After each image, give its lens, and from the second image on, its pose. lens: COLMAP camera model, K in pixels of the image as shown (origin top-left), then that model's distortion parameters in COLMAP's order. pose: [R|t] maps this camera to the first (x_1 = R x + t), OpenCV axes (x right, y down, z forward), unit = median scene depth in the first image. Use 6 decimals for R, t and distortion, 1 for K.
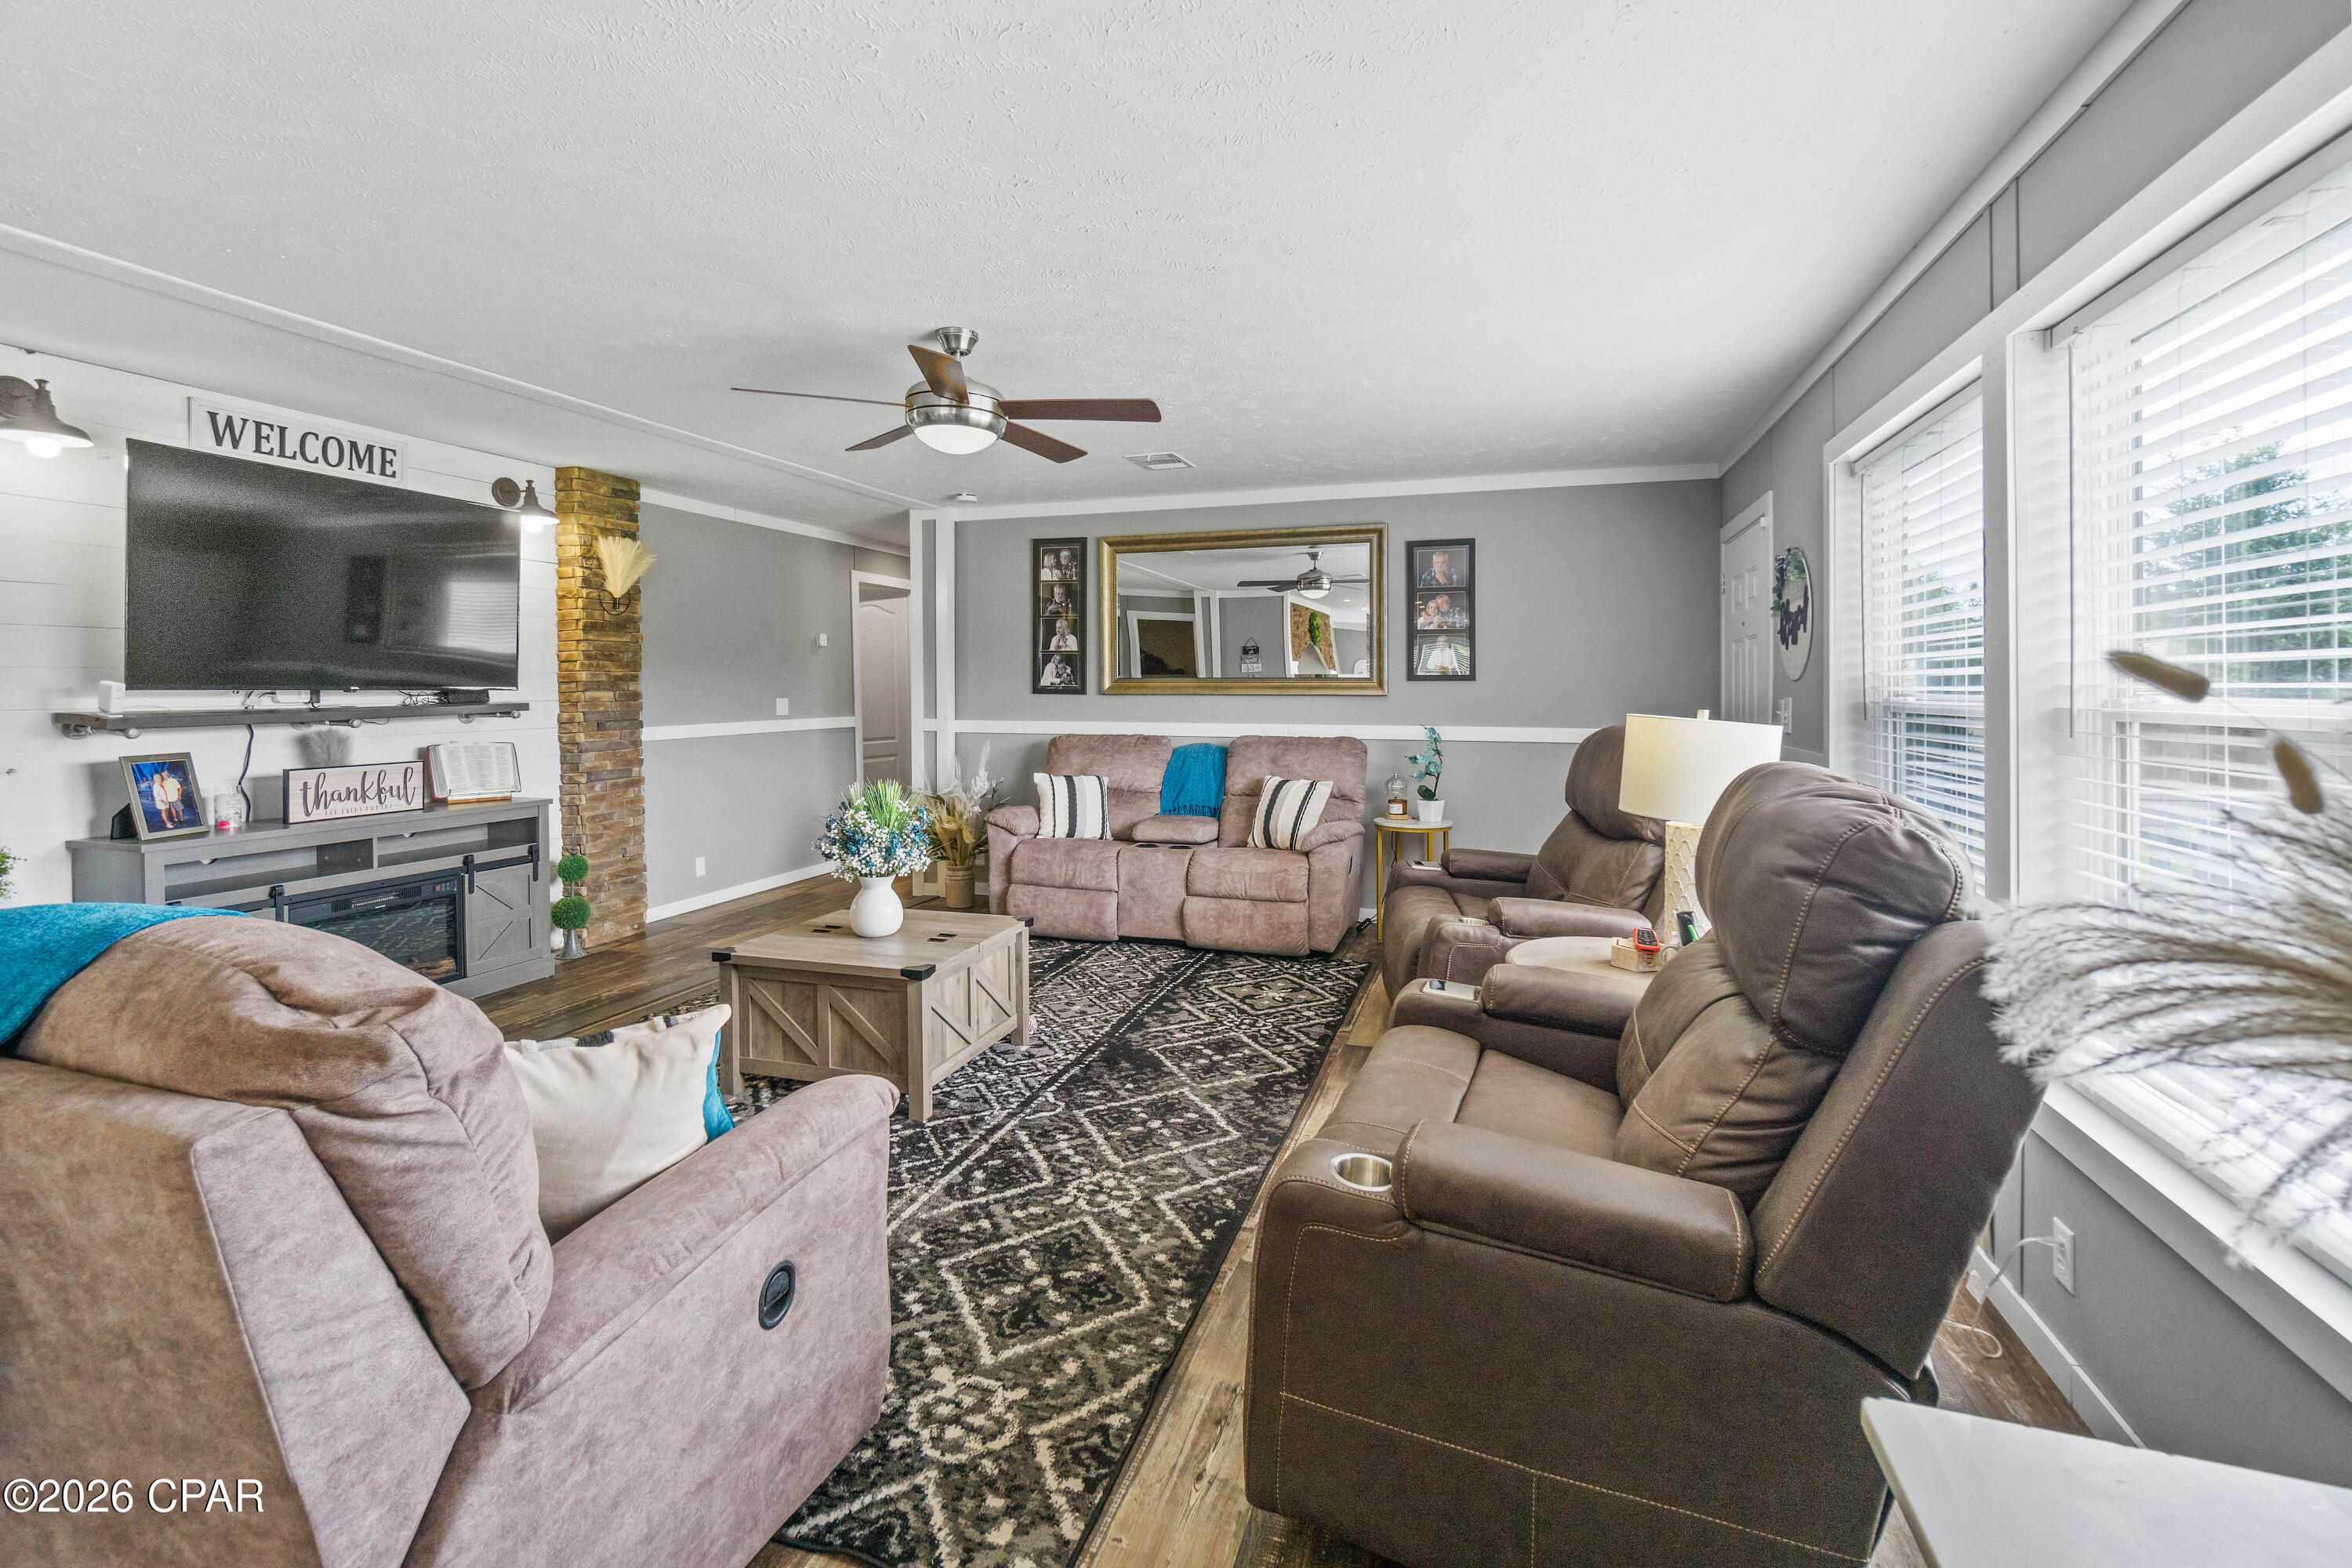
lens RADIAL K [[1015.3, 0, 1191.9], [0, 1015.3, 692.3], [0, 0, 1]] dist [-0.003540, 0.000928]
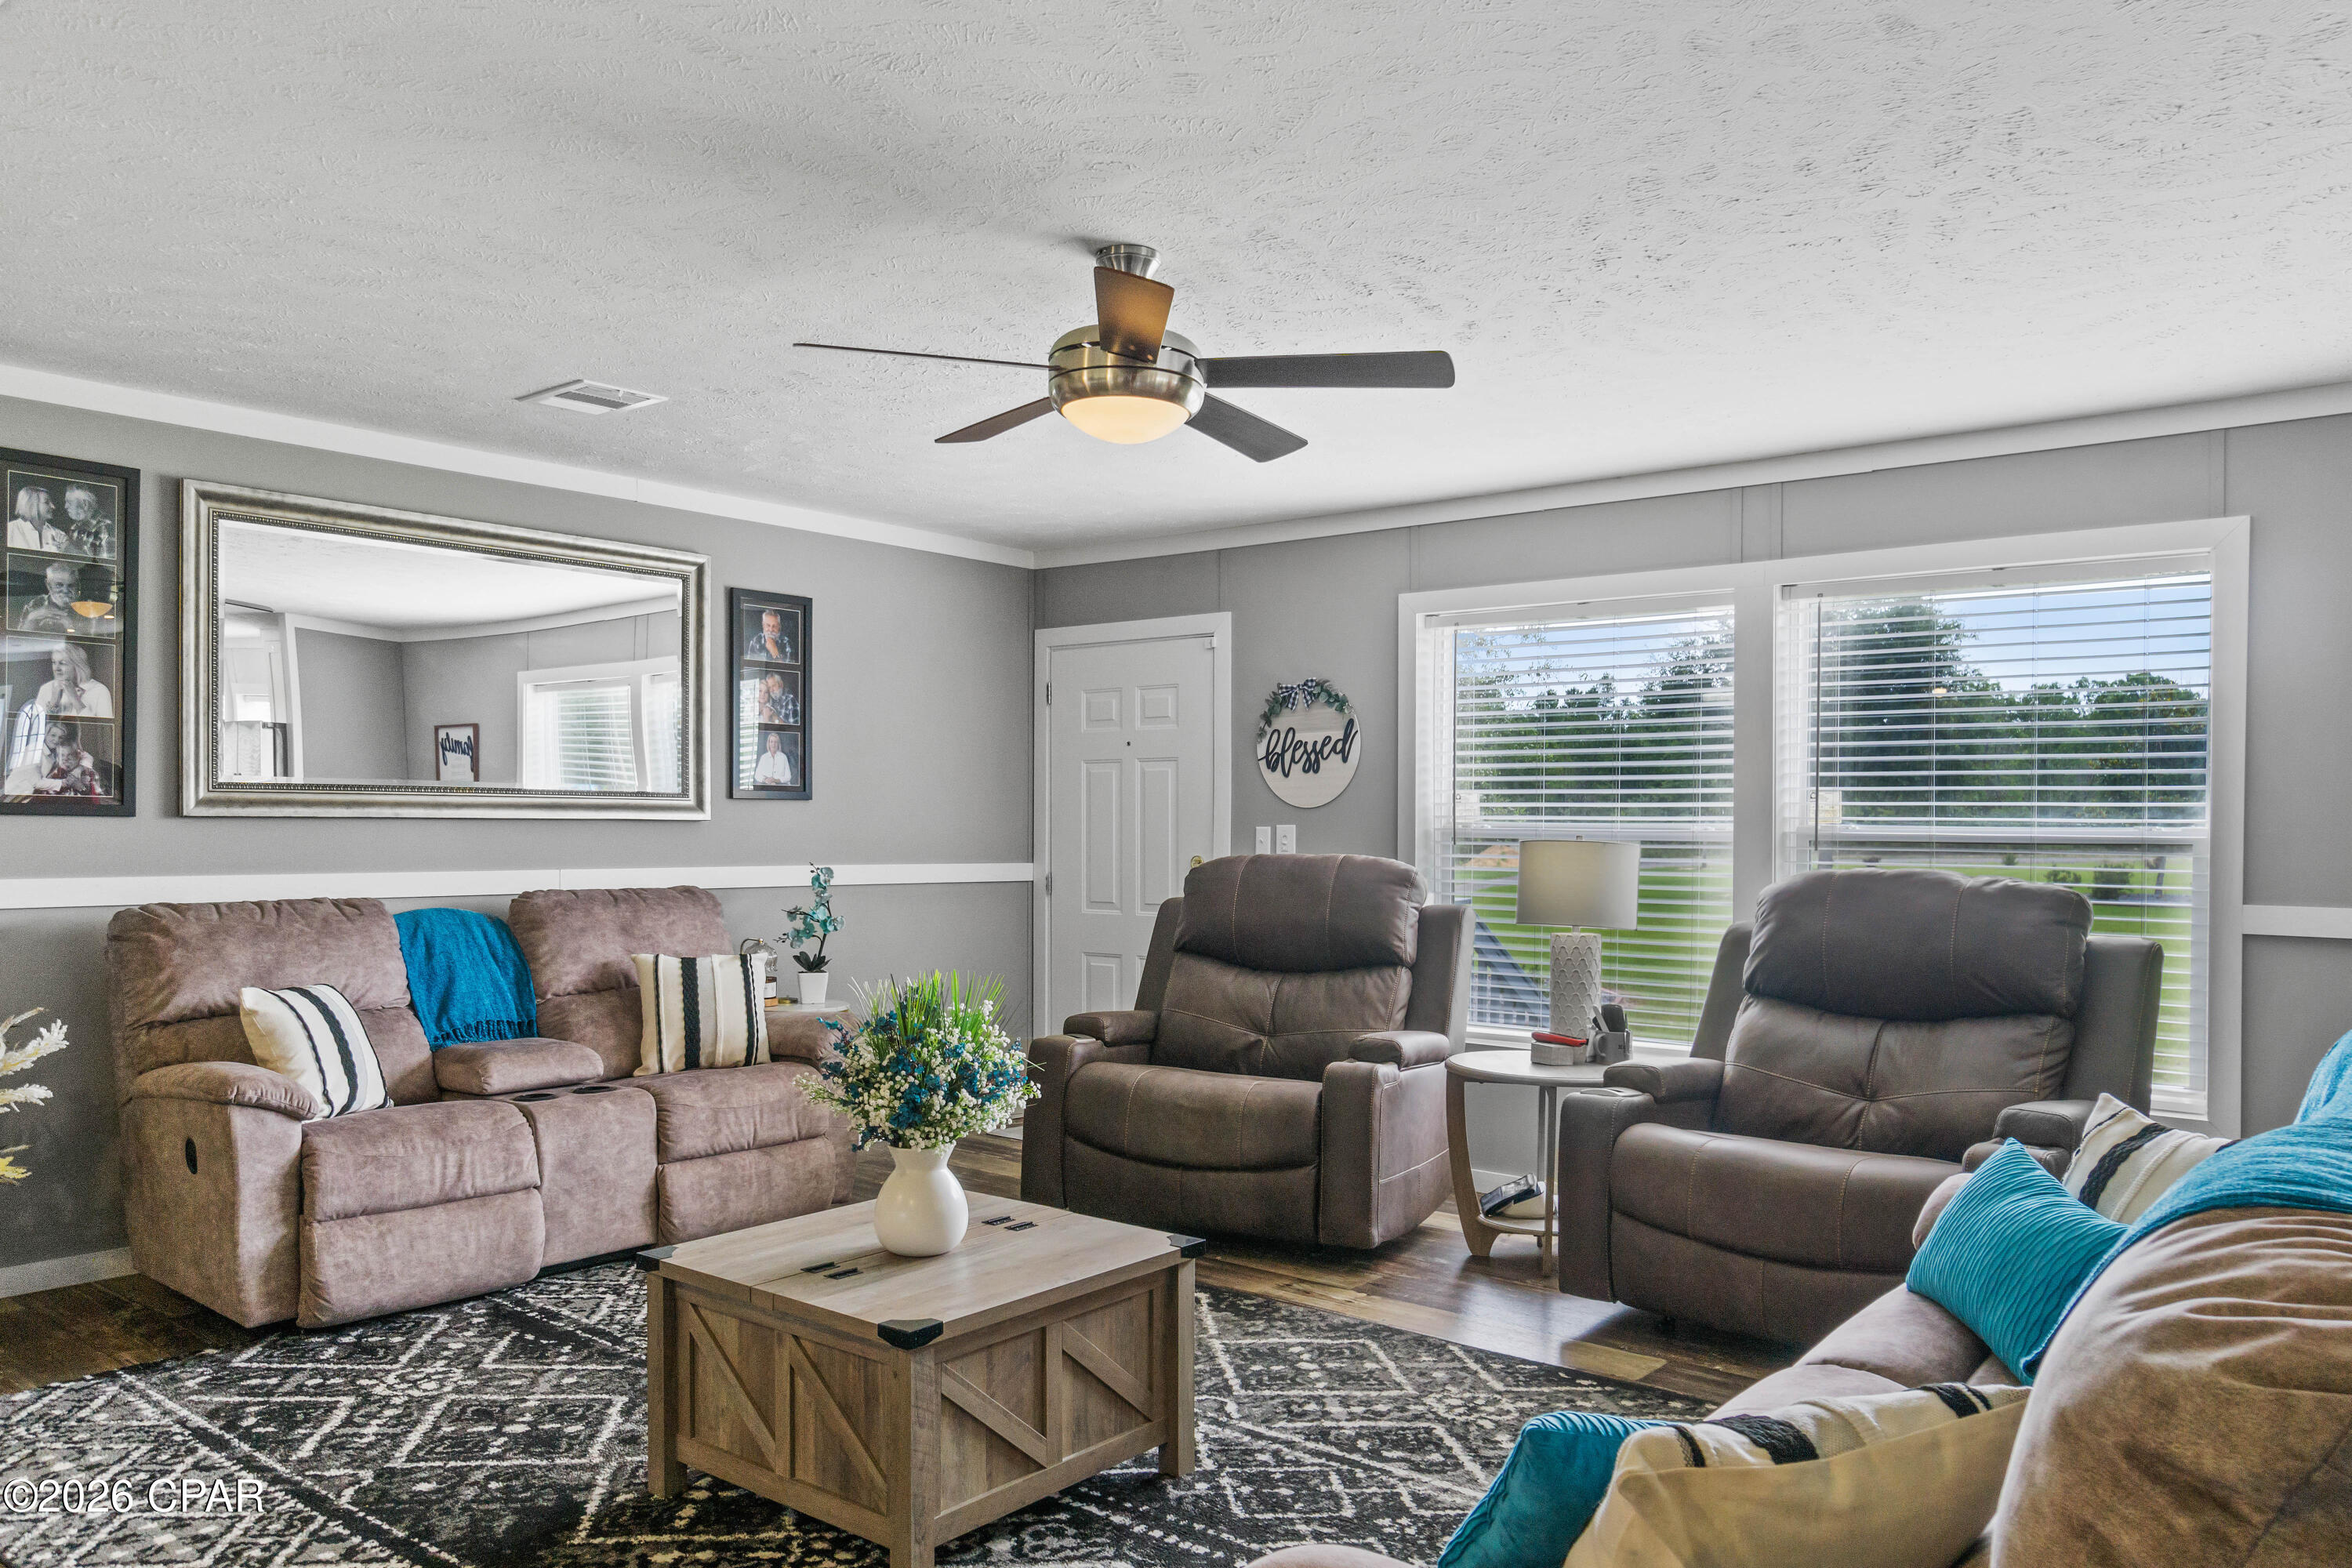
lens RADIAL K [[1637.7, 0, 1176.6], [0, 1637.7, 805.3], [0, 0, 1]] dist [0.000454, 0.003747]
pose [[0.391391, 0.012509, 0.920139, -1.046228], [-0.001547, 0.999915, -0.012936, 0.010103], [-0.920223, 0.003640, 0.391377, 0.507030]]
